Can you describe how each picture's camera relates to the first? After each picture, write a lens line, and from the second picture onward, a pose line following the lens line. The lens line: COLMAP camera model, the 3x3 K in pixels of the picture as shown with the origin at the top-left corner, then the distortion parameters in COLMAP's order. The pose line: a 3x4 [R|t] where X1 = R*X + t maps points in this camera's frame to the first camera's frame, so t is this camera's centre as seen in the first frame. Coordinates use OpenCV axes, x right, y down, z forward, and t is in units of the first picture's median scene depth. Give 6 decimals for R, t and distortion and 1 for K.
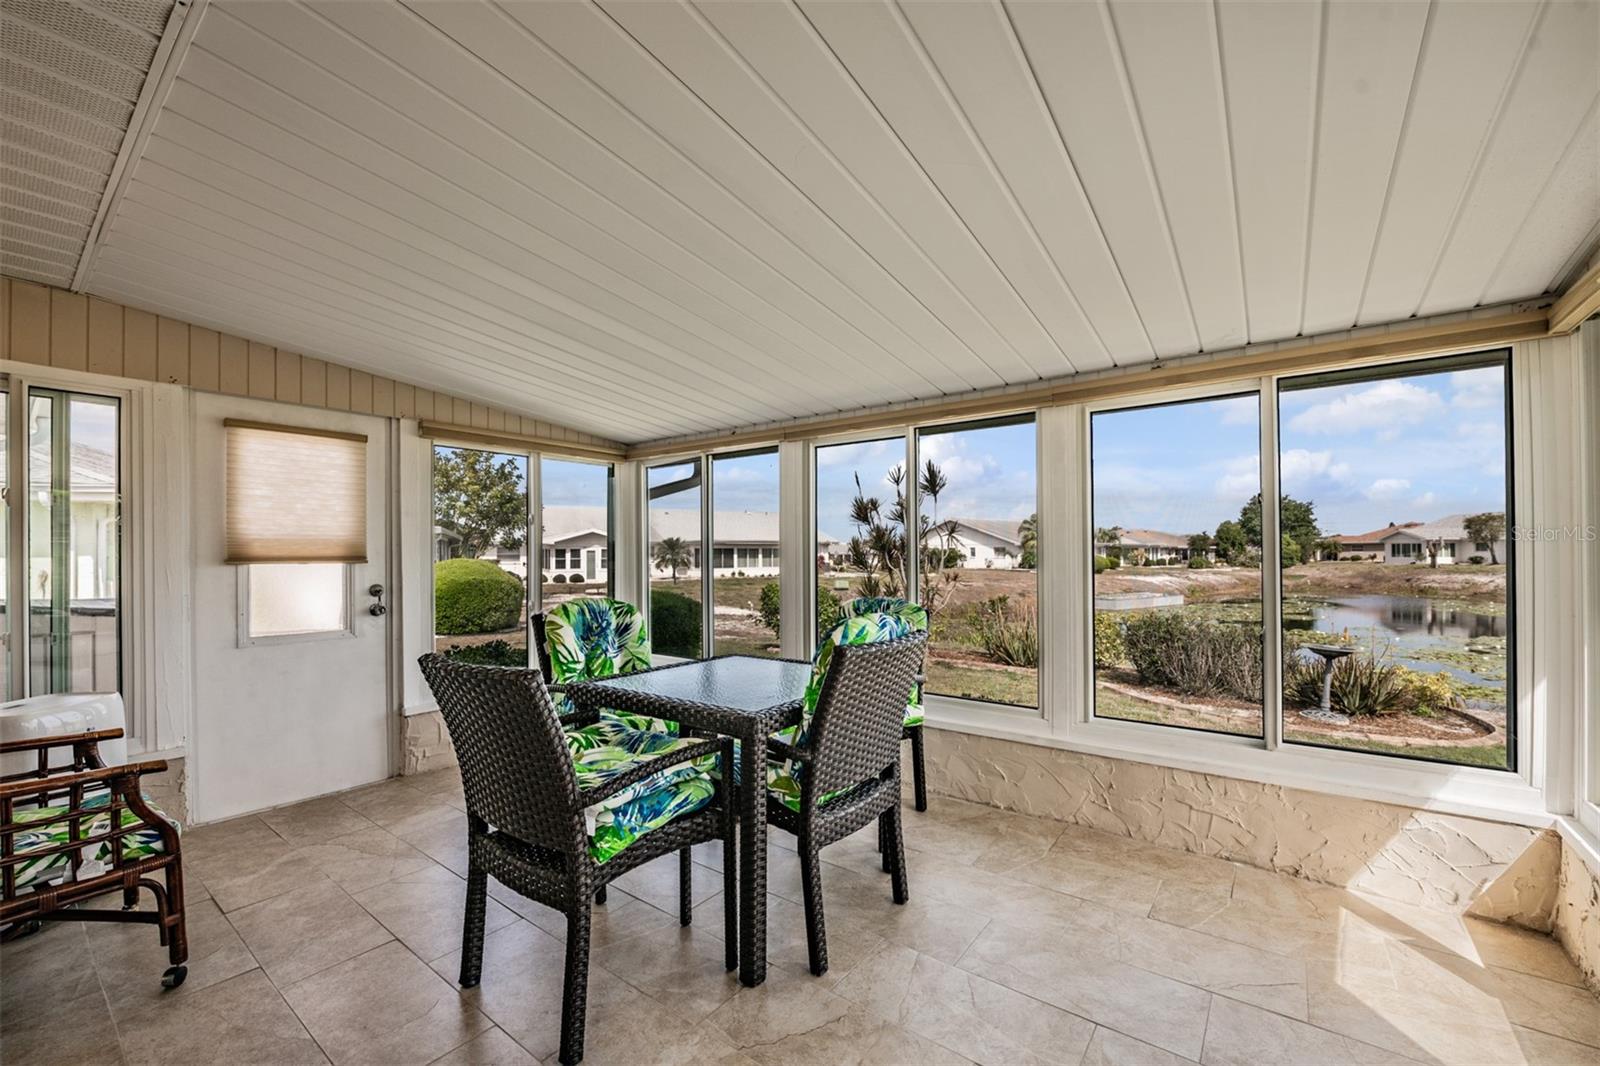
lens RADIAL K [[636.8, 0, 793.9], [0, 636.8, 548.3], [0, 0, 1]] dist [-0.009044, -0.003455]
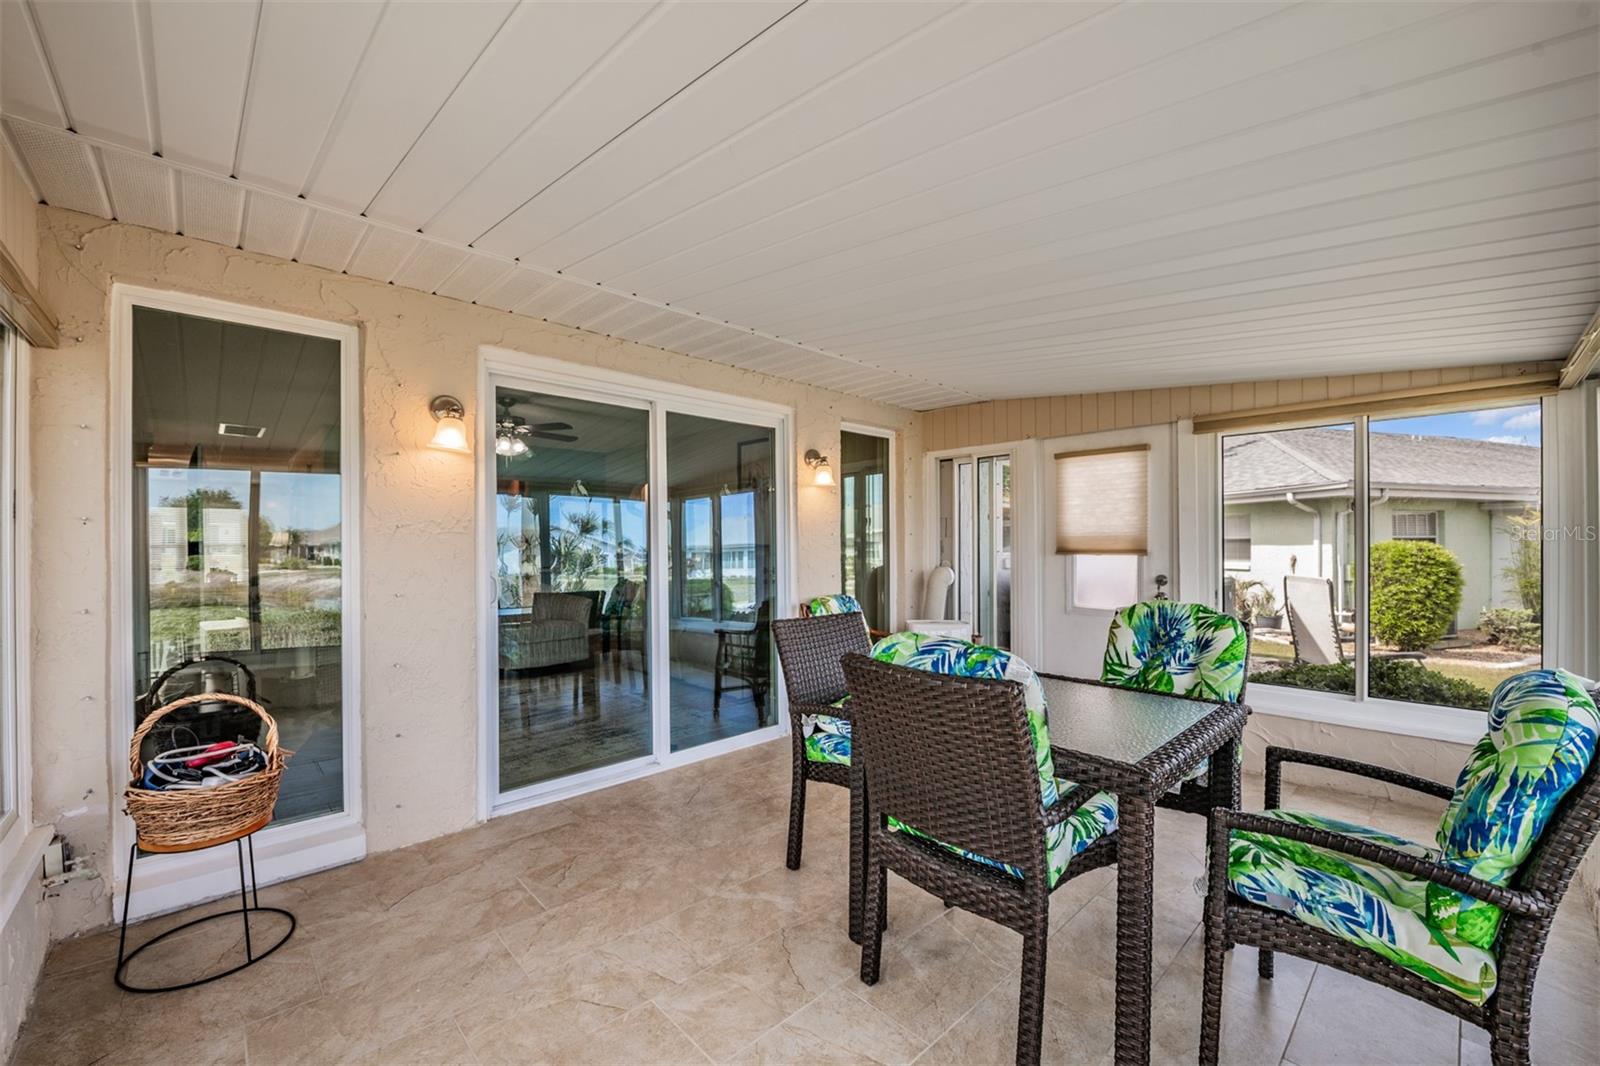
lens RADIAL K [[636.8, 0, 807.0], [0, 636.8, 544.3], [0, 0, 1]] dist [-0.009044, -0.003455]
pose [[-0.150739, 0.006305, -0.988554, 0.613261], [0.013464, 0.999900, 0.004324, -0.011501], [0.988482, -0.012658, -0.150809, 0.628909]]
